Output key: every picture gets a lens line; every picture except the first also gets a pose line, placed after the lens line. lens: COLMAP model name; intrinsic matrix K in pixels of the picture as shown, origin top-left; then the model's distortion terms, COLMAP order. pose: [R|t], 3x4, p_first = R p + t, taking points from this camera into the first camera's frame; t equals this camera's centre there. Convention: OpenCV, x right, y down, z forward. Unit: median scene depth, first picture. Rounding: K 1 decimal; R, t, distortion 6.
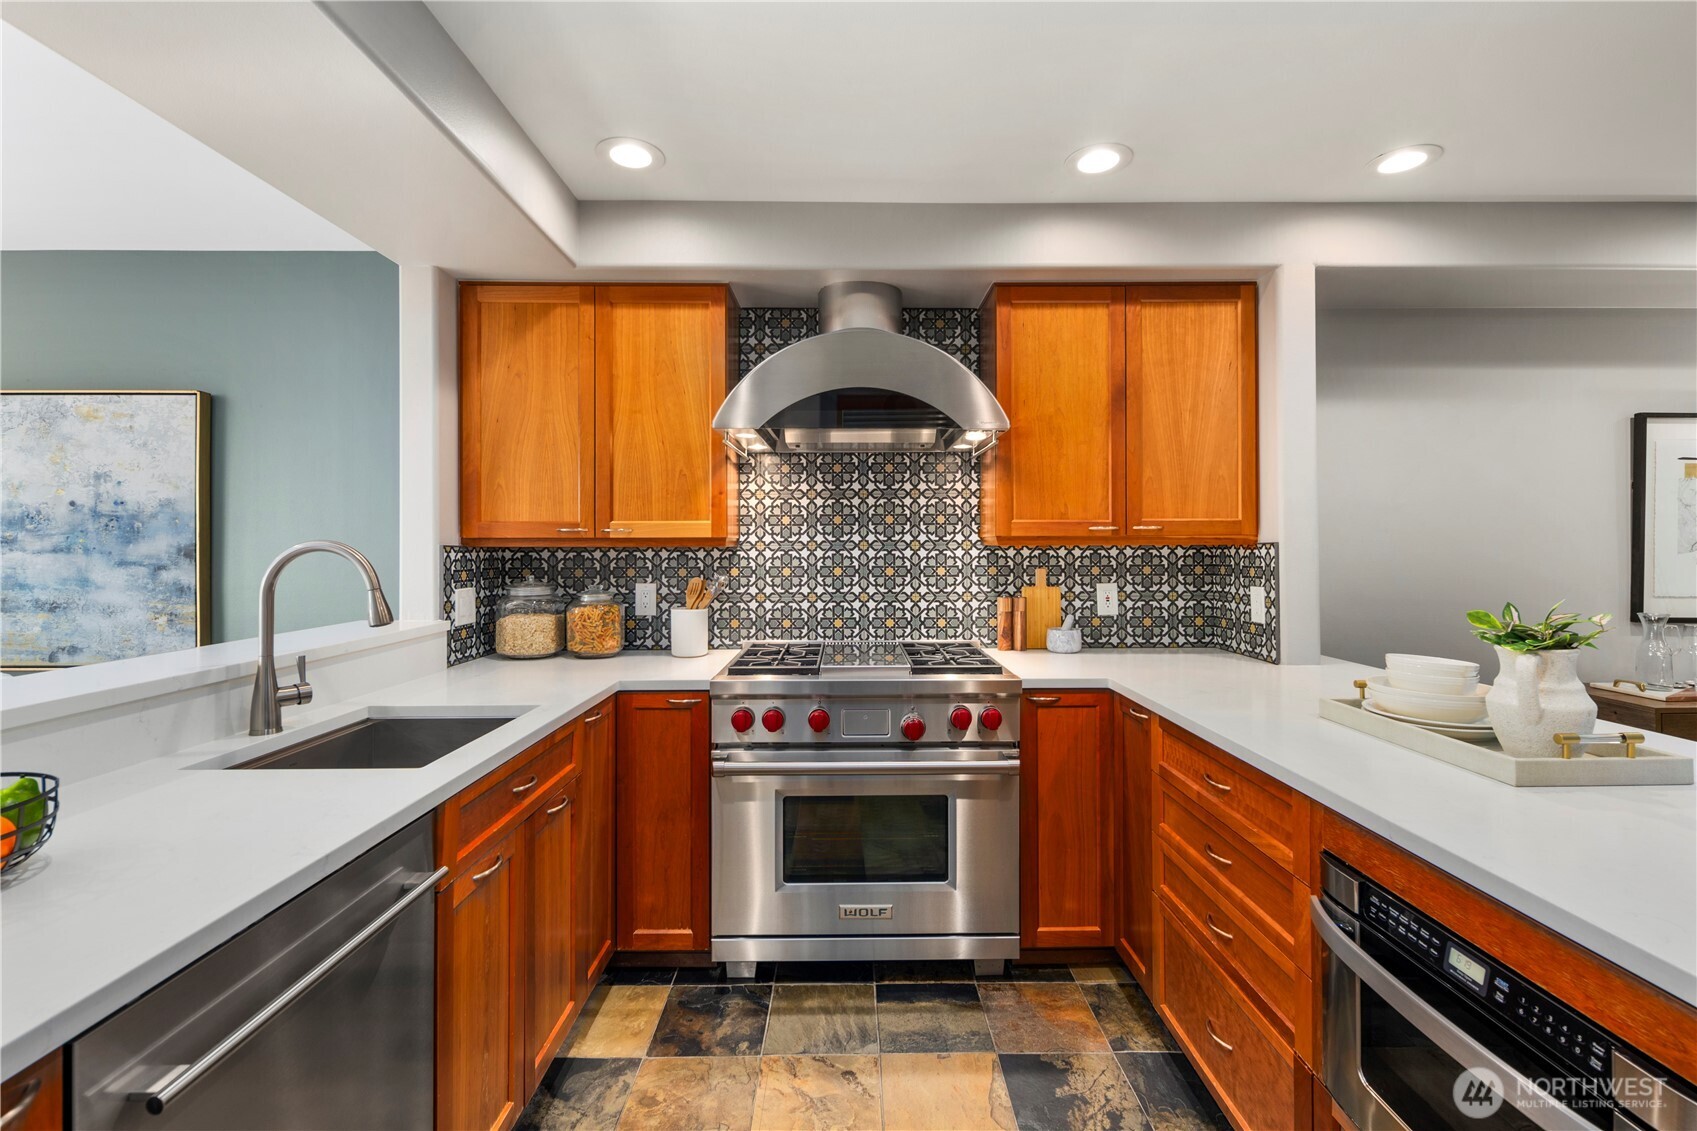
lens RADIAL K [[738.4, 0, 854.1], [0, 738.4, 545.1], [0, 0, 1]] dist [0.000692, -0.001271]
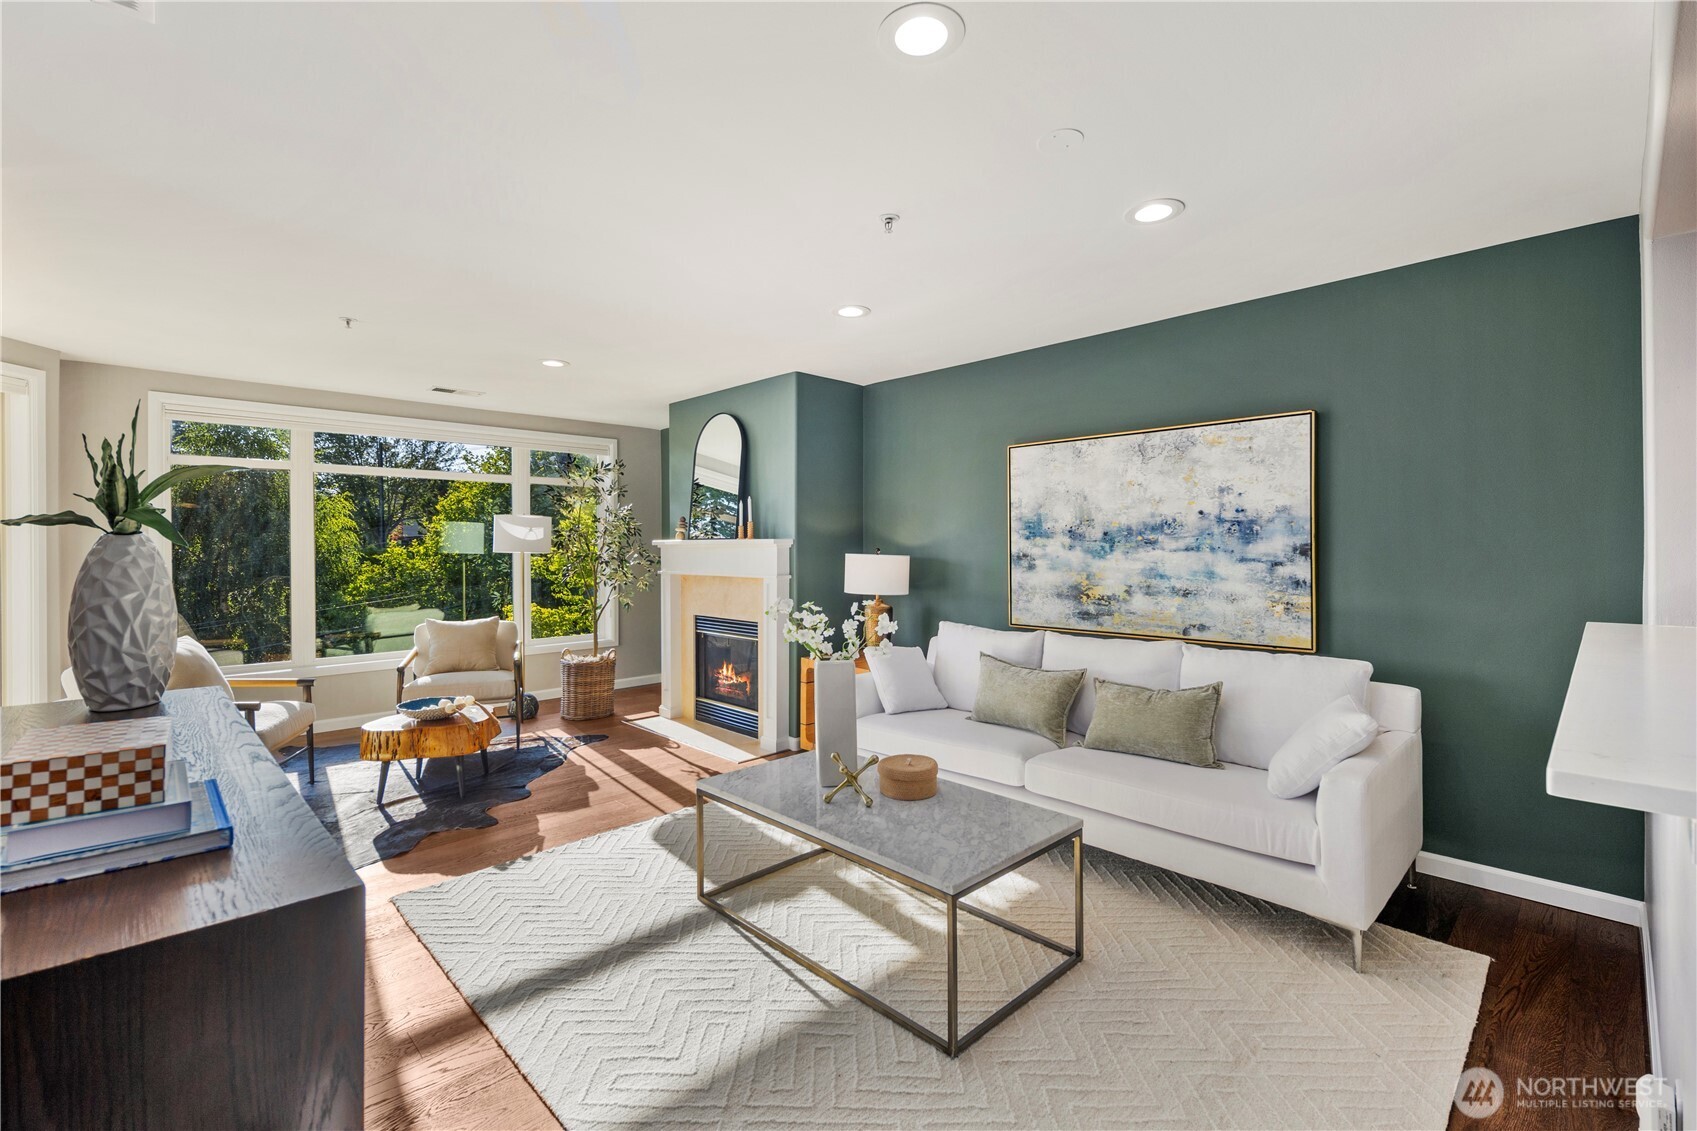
lens RADIAL K [[742.3, 0, 854.1], [0, 742.3, 548.2], [0, 0, 1]] dist [0.001667, -0.000476]
pose [[0.688362, -0.000615, -0.725367, -0.543231], [0.004816, 0.999981, 0.003722, -0.002275], [0.725351, -0.006056, 0.688353, -0.315668]]
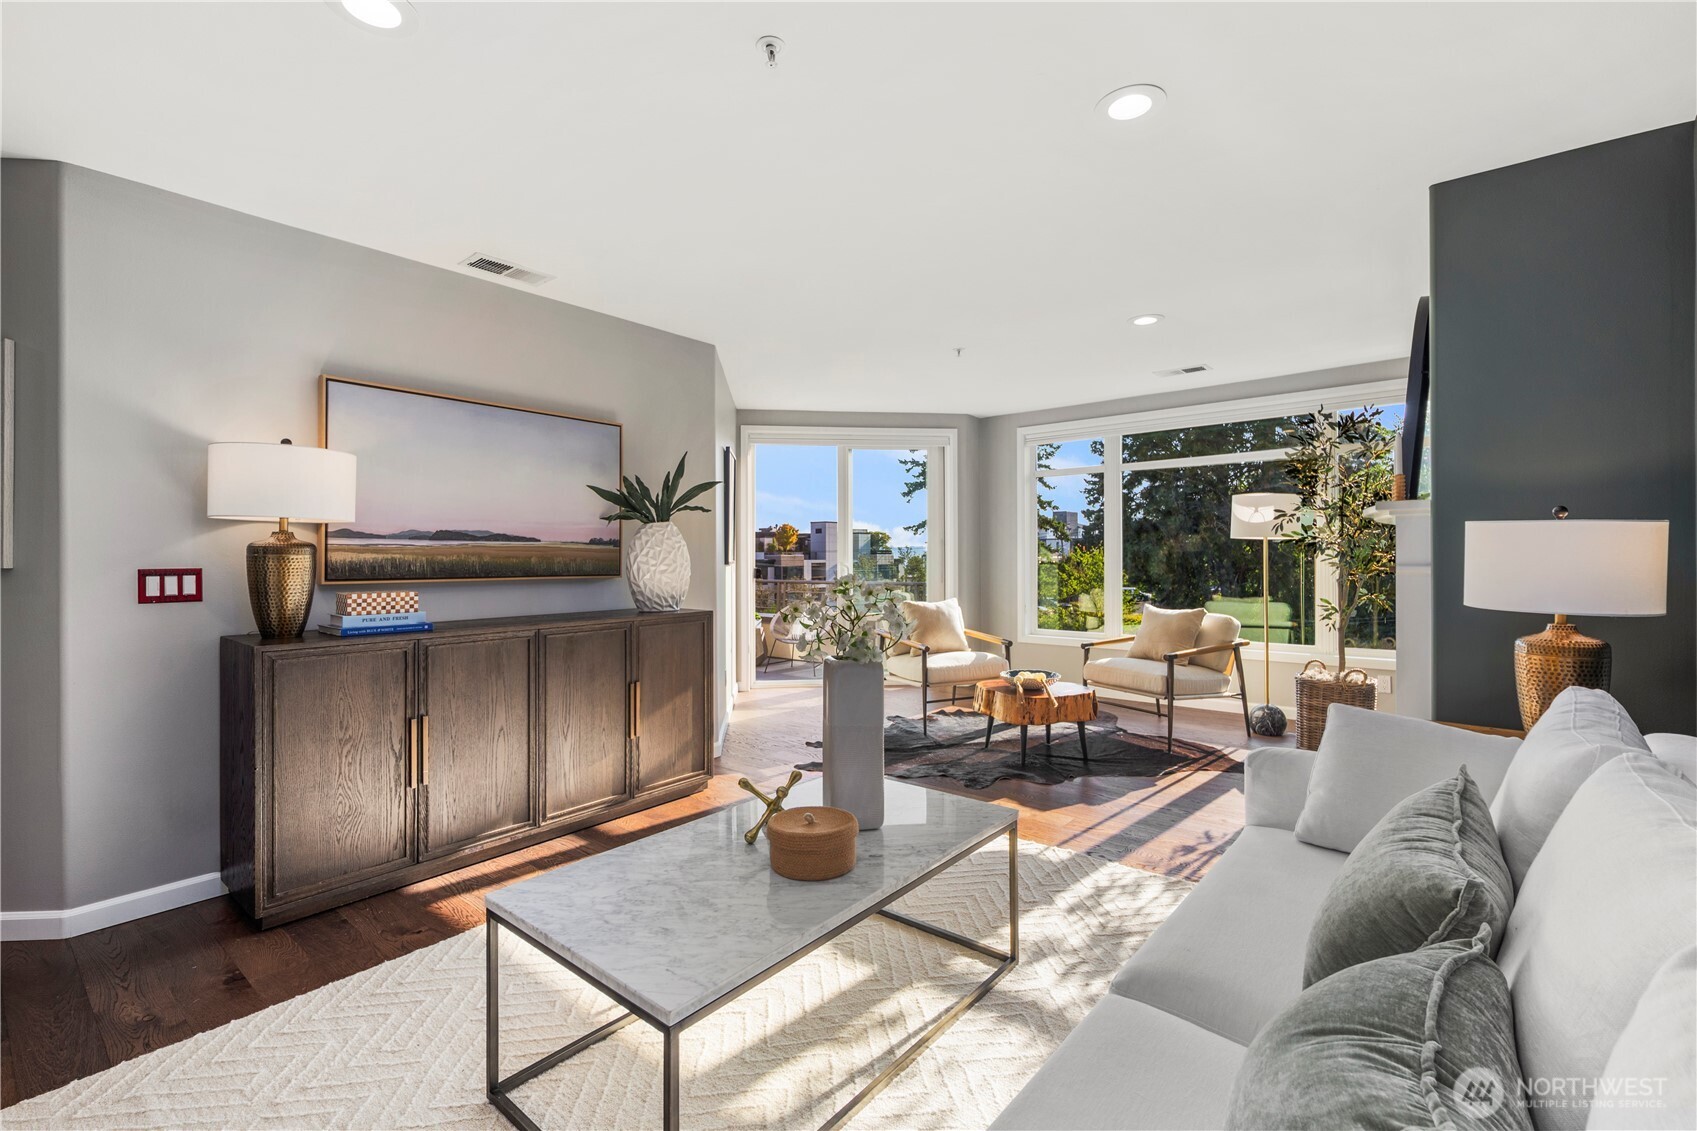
lens RADIAL K [[742.3, 0, 854.1], [0, 742.3, 548.2], [0, 0, 1]] dist [0.001667, -0.000476]
pose [[-0.638495, -0.002564, -0.769622, -0.712372], [0.008774, 0.999905, -0.010611, 0.047588], [0.769576, -0.013528, -0.638412, 0.822472]]
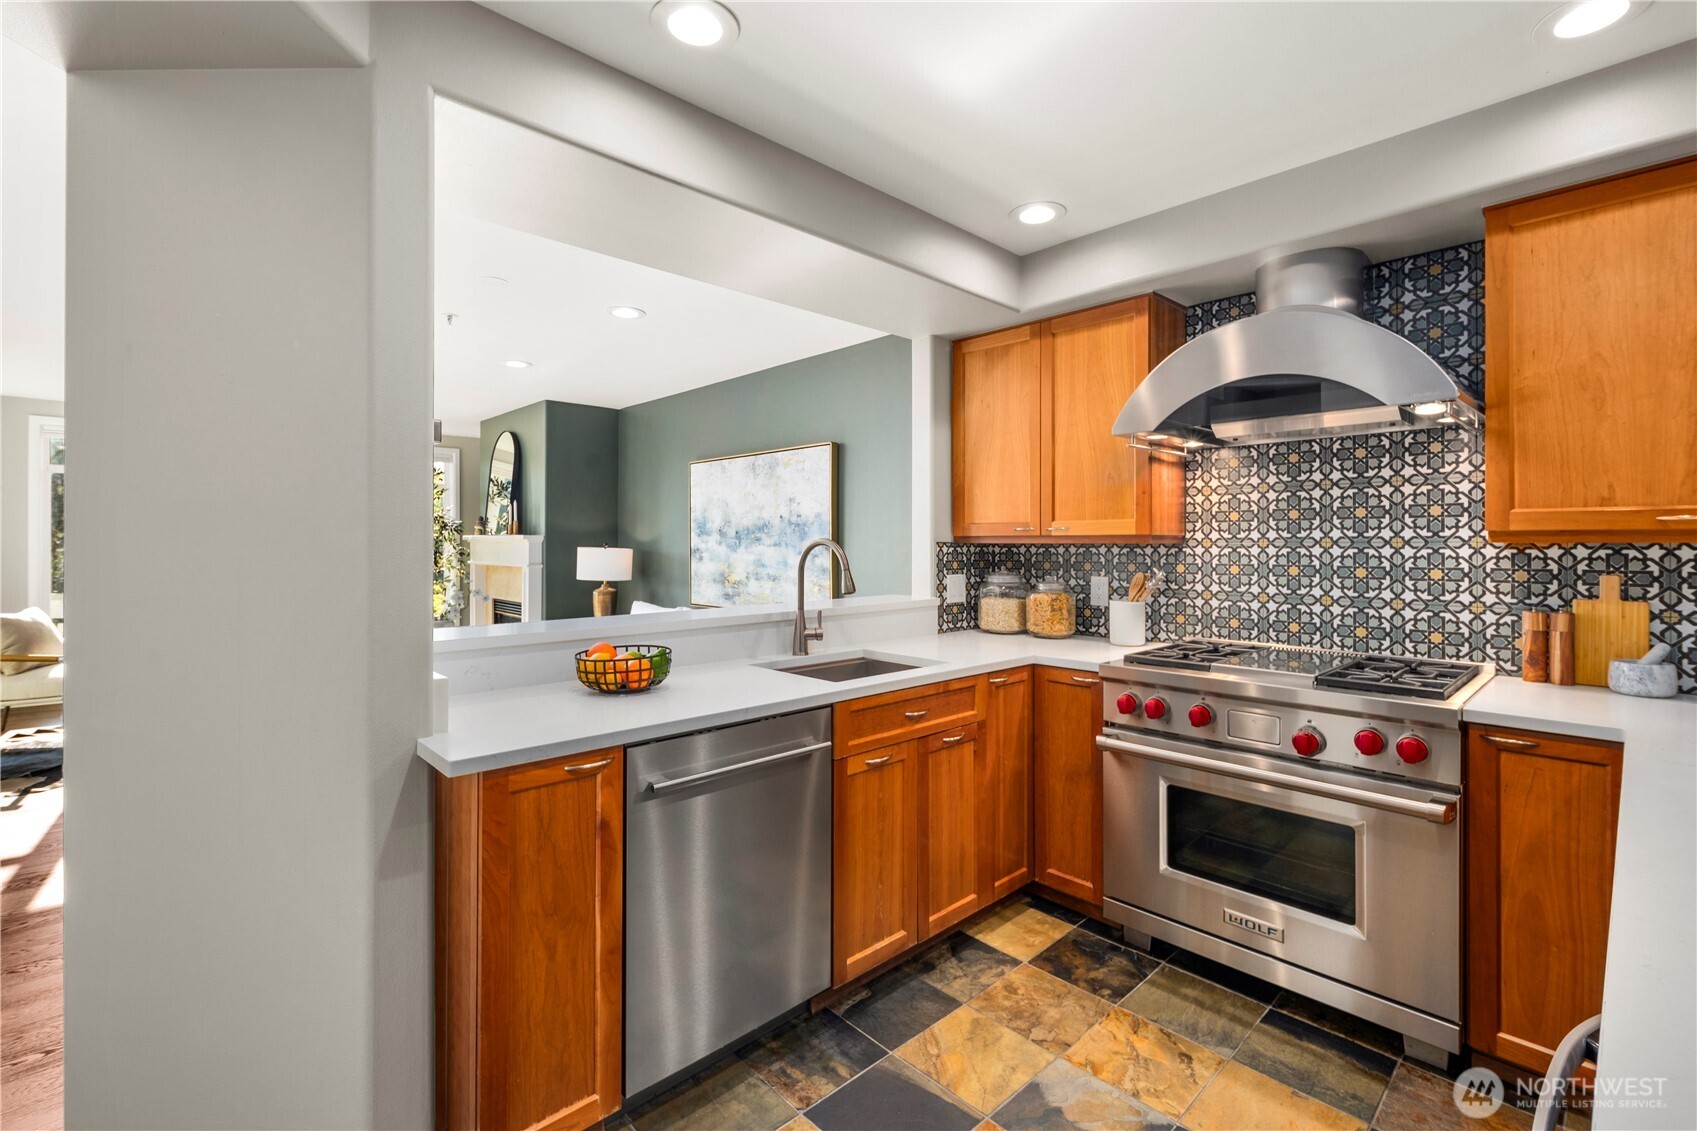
lens RADIAL K [[742.3, 0, 854.1], [0, 742.3, 548.2], [0, 0, 1]] dist [0.001667, -0.000476]
pose [[0.681835, 0.006984, -0.731473, 0.284194], [0.000220, 0.999952, 0.009752, -0.001605], [0.731506, -0.006810, 0.681801, -0.026091]]
